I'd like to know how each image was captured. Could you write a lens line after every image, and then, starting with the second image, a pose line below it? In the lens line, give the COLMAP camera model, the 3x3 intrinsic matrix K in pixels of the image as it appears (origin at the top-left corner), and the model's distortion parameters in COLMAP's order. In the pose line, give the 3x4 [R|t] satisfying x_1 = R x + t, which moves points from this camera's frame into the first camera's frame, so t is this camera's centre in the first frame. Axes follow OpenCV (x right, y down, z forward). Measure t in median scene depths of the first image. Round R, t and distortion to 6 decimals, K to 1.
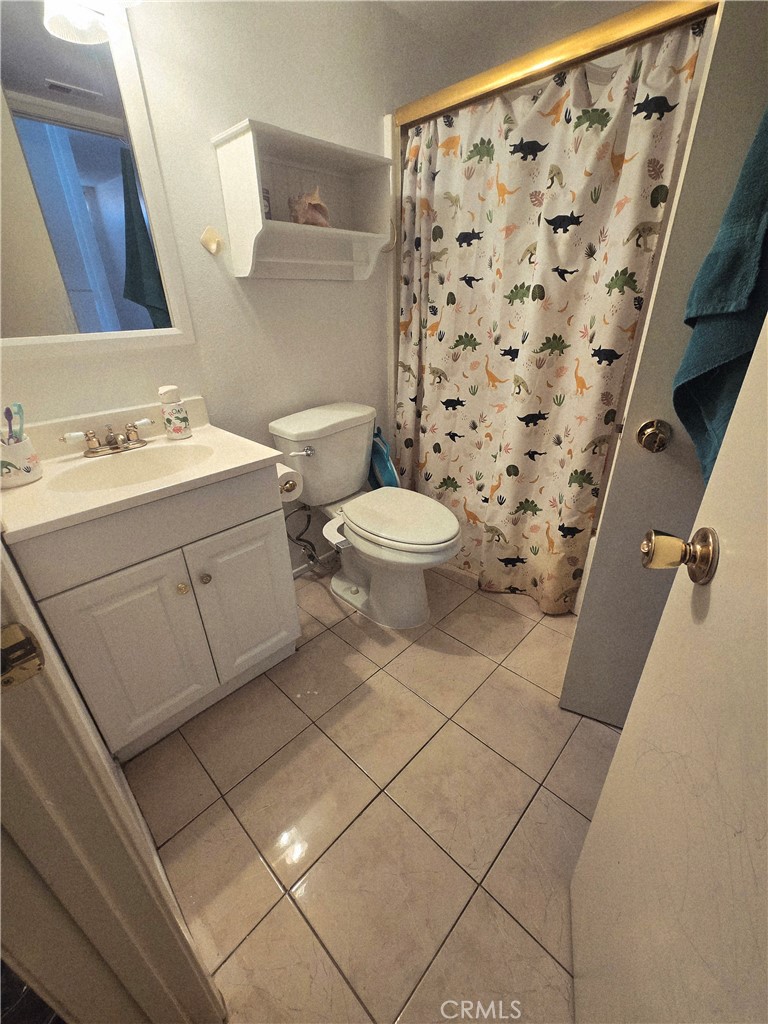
lens RADIAL K [[420.2, 0, 381.9], [0, 420.2, 514.8], [0, 0, 1]] dist [-0.001692, -0.000416]
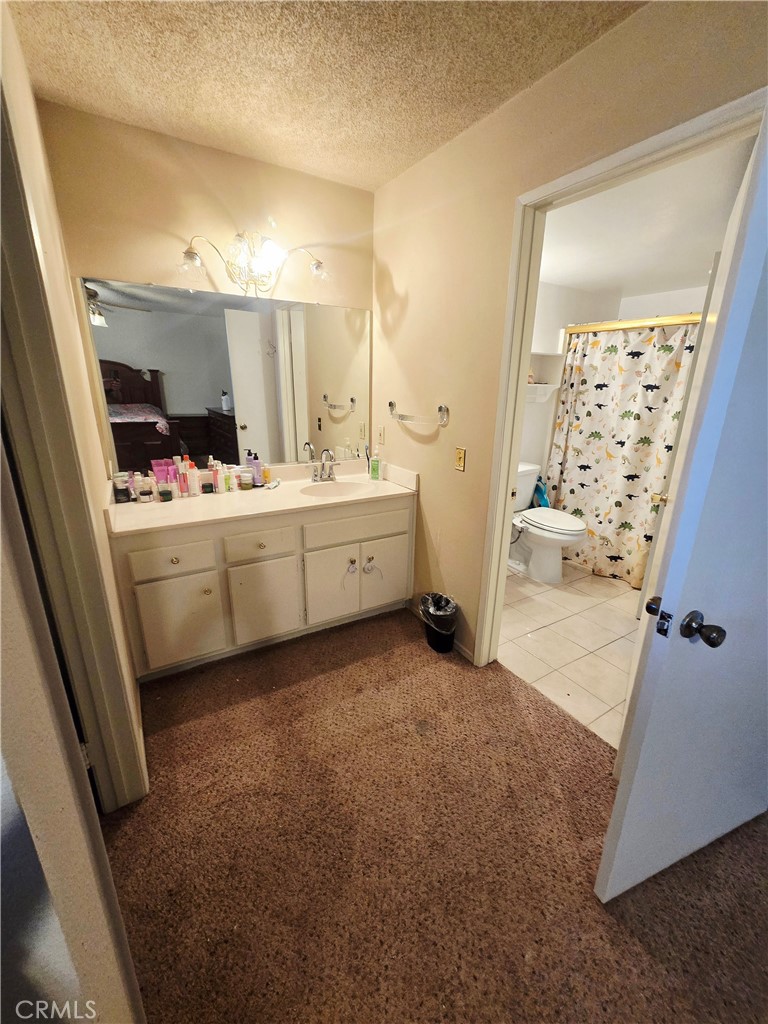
lens RADIAL K [[420.2, 0, 380.8], [0, 420.2, 513.2], [0, 0, 1]] dist [-0.001692, -0.000416]
pose [[0.967678, 0.108480, -0.227665, -0.278770], [-0.142748, 0.979827, -0.139864, 0.346494], [0.207899, 0.167842, 0.963642, -1.005804]]
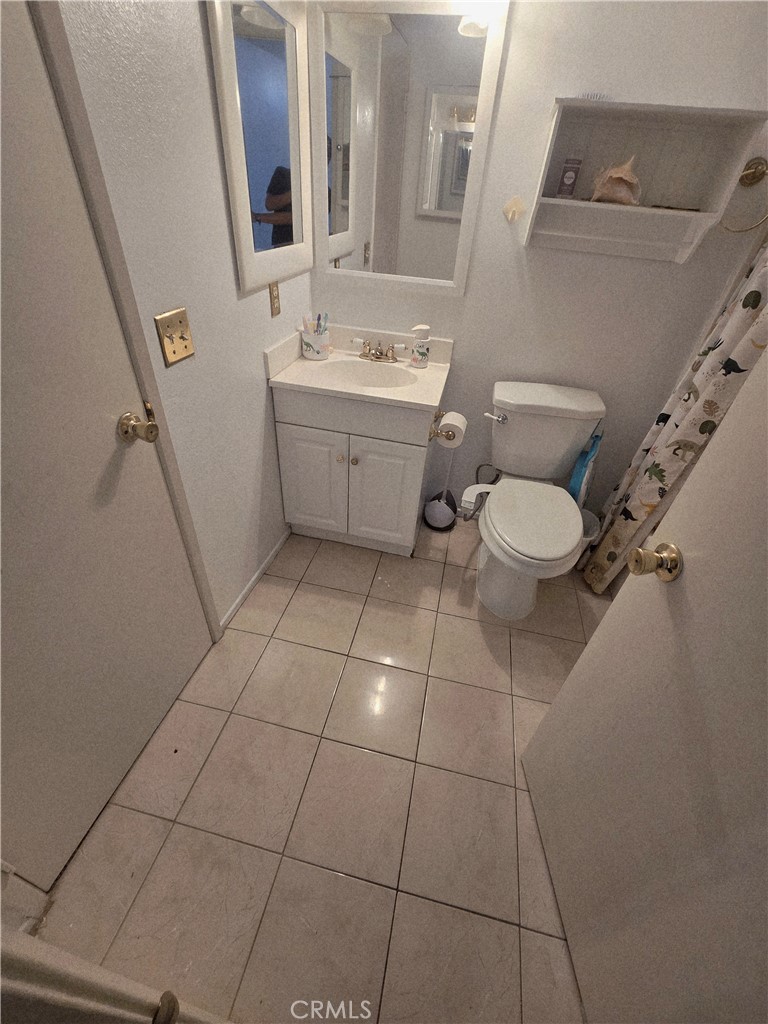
lens RADIAL K [[420.2, 0, 383.3], [0, 420.2, 513.6], [0, 0, 1]] dist [-0.001692, -0.000416]
pose [[0.522426, 0.562964, -0.640424, 0.474076], [-0.453959, 0.819410, 0.349984, -0.181518], [0.721798, 0.107885, 0.683643, 0.061472]]
